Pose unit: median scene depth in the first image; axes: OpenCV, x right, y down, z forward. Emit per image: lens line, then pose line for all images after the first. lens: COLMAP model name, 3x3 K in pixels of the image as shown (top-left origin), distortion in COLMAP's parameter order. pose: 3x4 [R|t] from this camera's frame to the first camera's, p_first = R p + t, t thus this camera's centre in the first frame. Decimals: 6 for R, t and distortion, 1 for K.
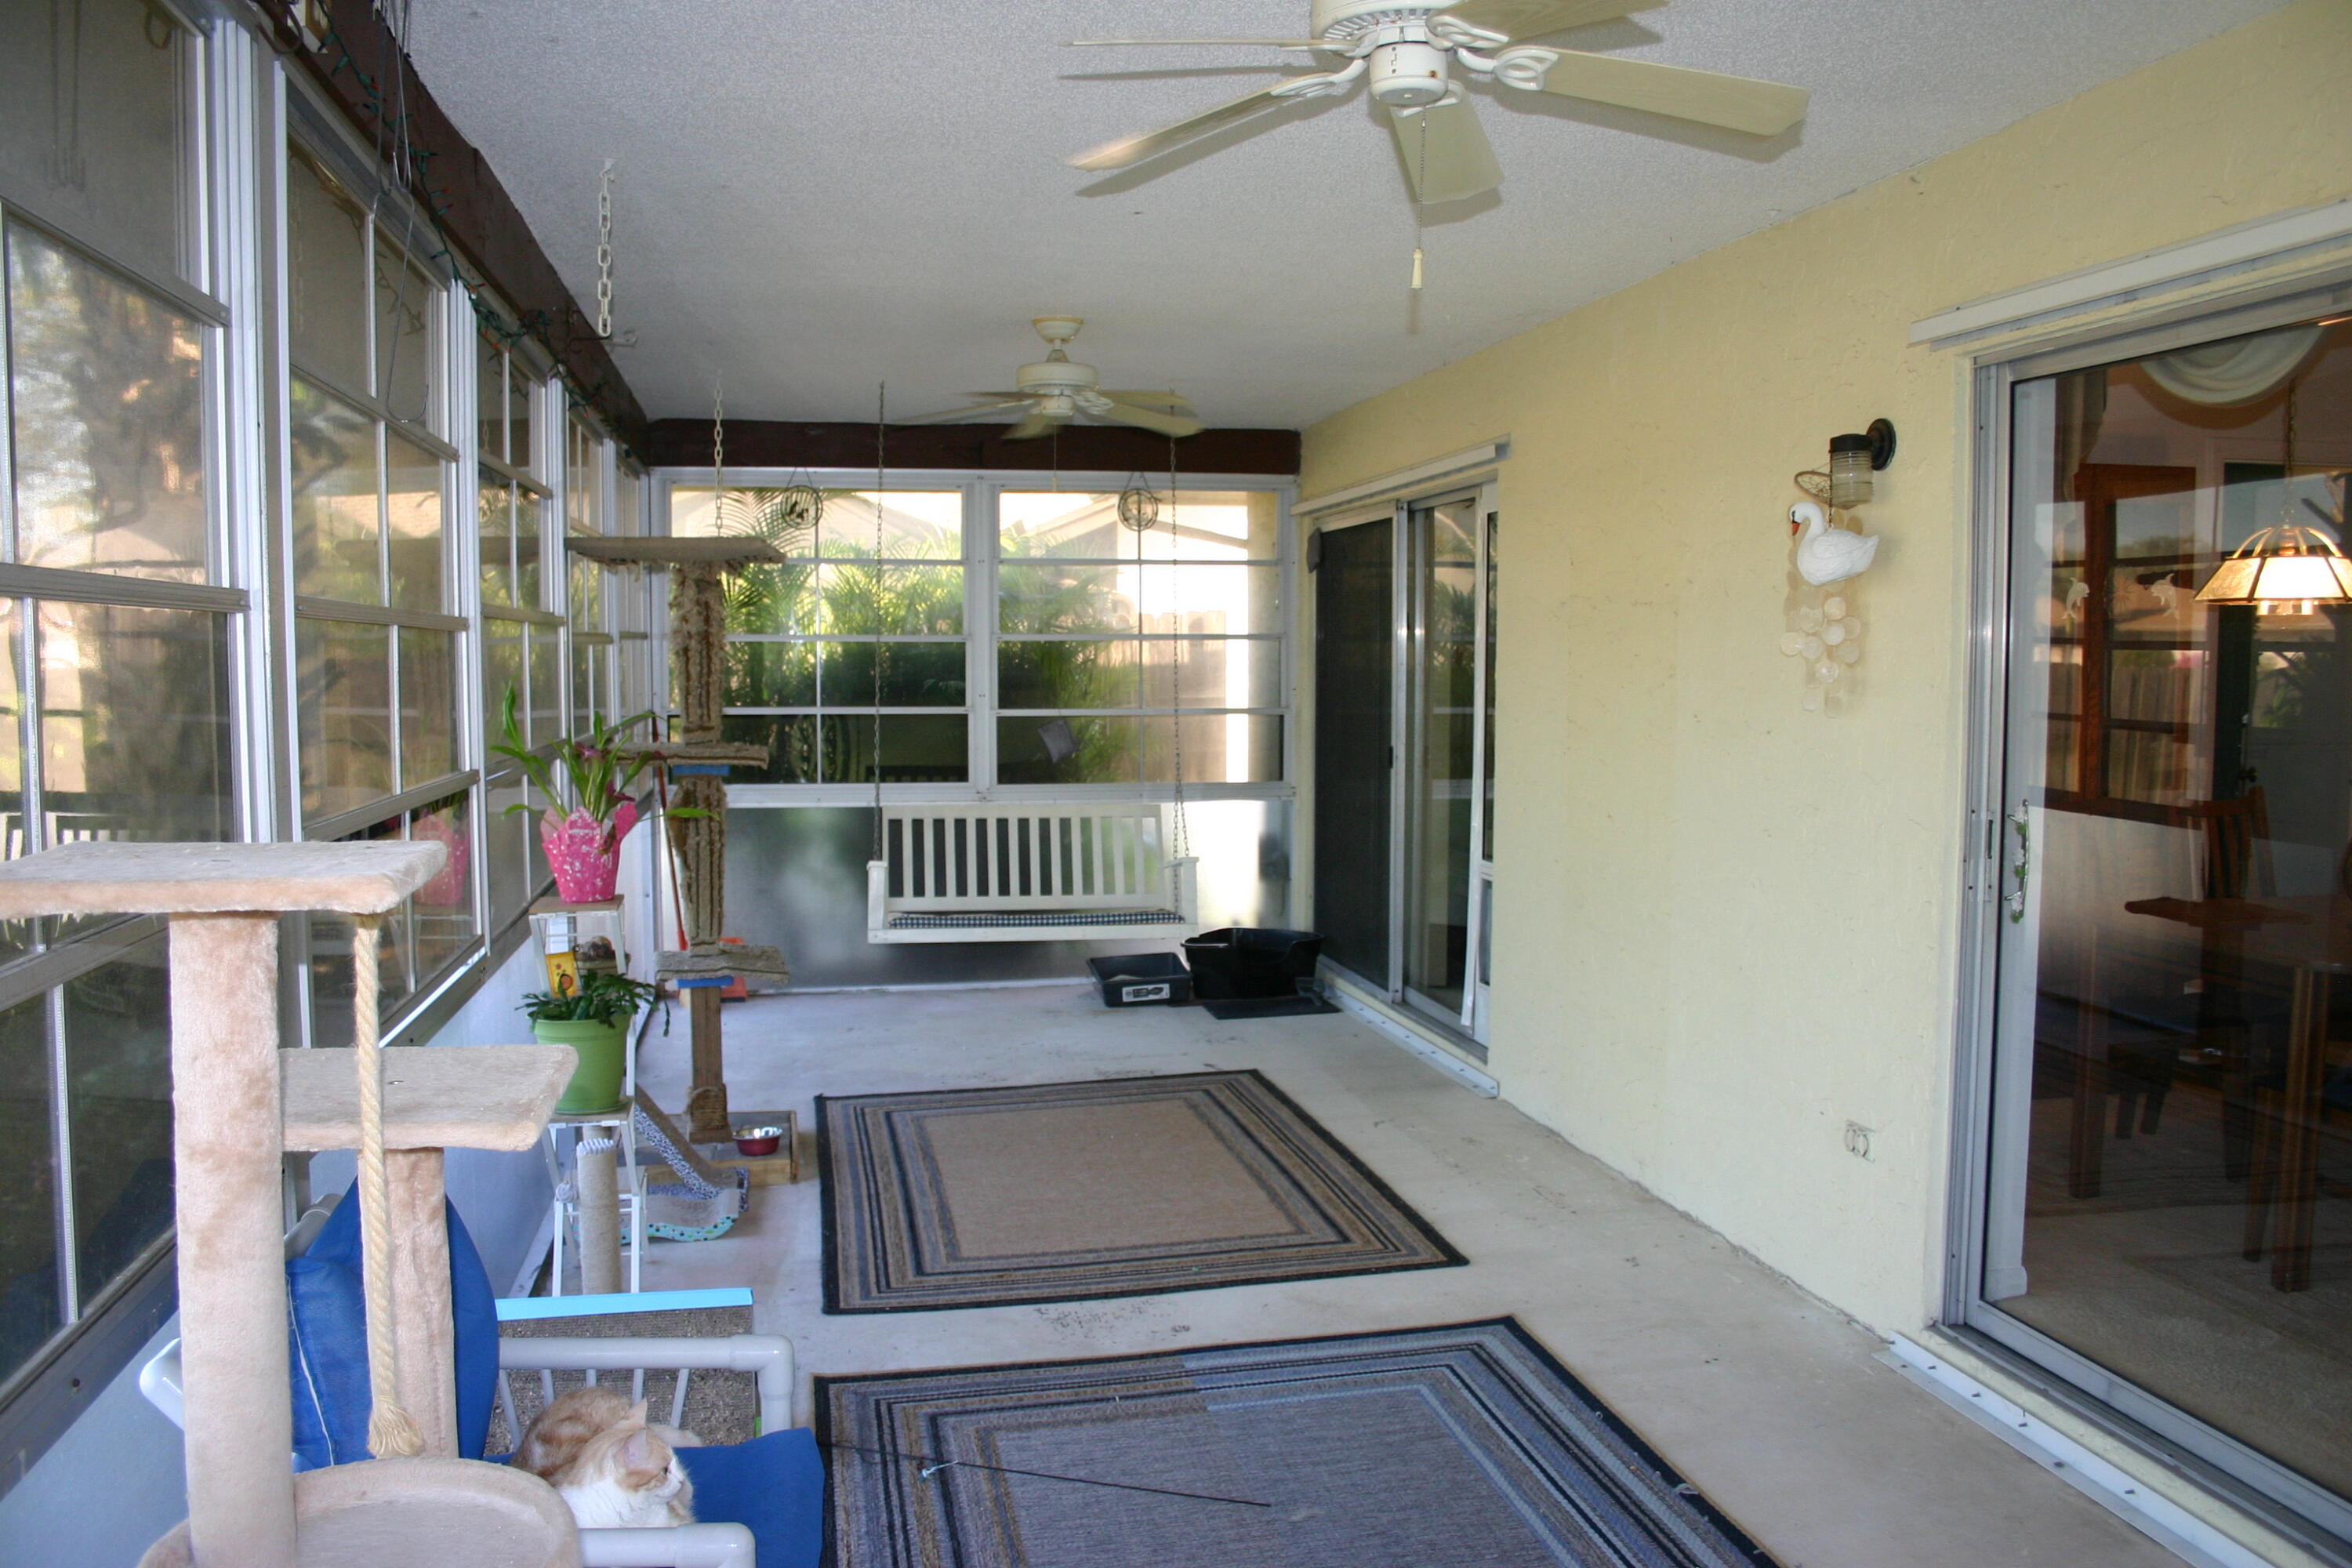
lens RADIAL K [[1940.9, 0, 1177.9], [0, 1940.9, 783.8], [0, 0, 1]] dist [-0.132312, 0.103259]
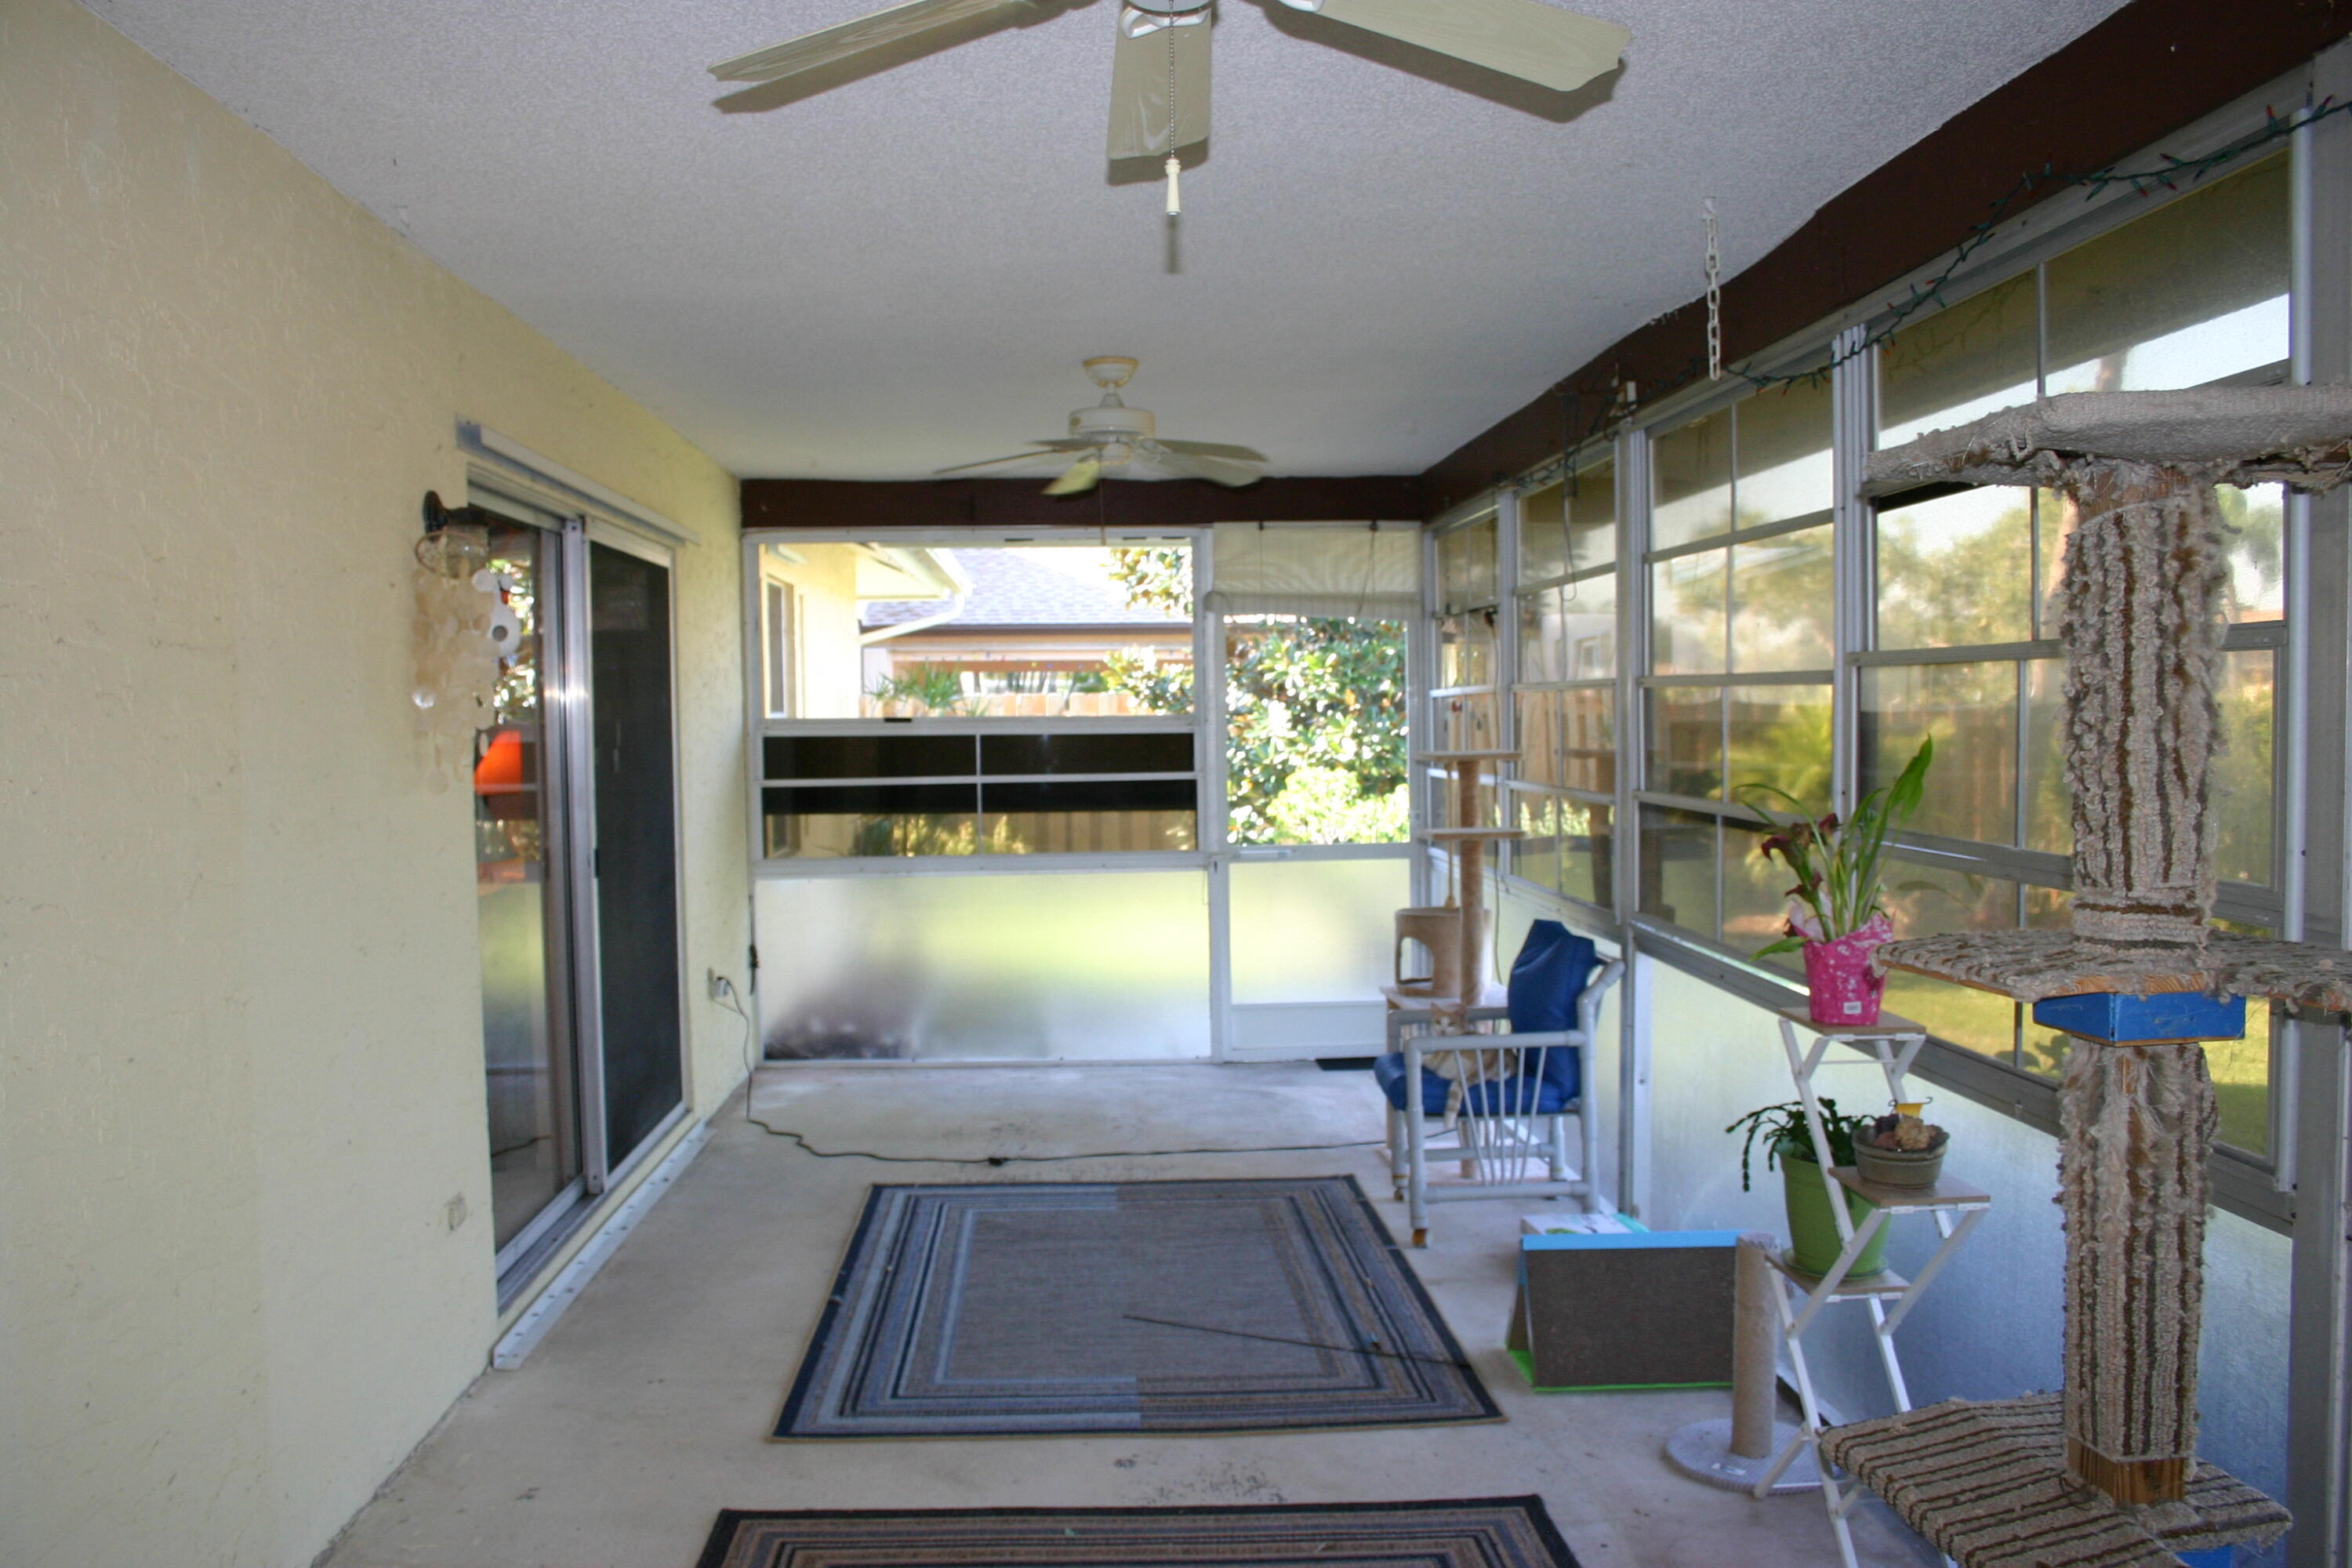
lens RADIAL K [[1940.9, 0, 1173.8], [0, 1940.9, 786.3], [0, 0, 1]] dist [-0.132312, 0.103259]
pose [[-0.990653, 0.006044, 0.136273, -0.154452], [0.020918, 0.993932, 0.107985, -0.136647], [-0.134793, 0.109826, -0.984768, 1.961771]]
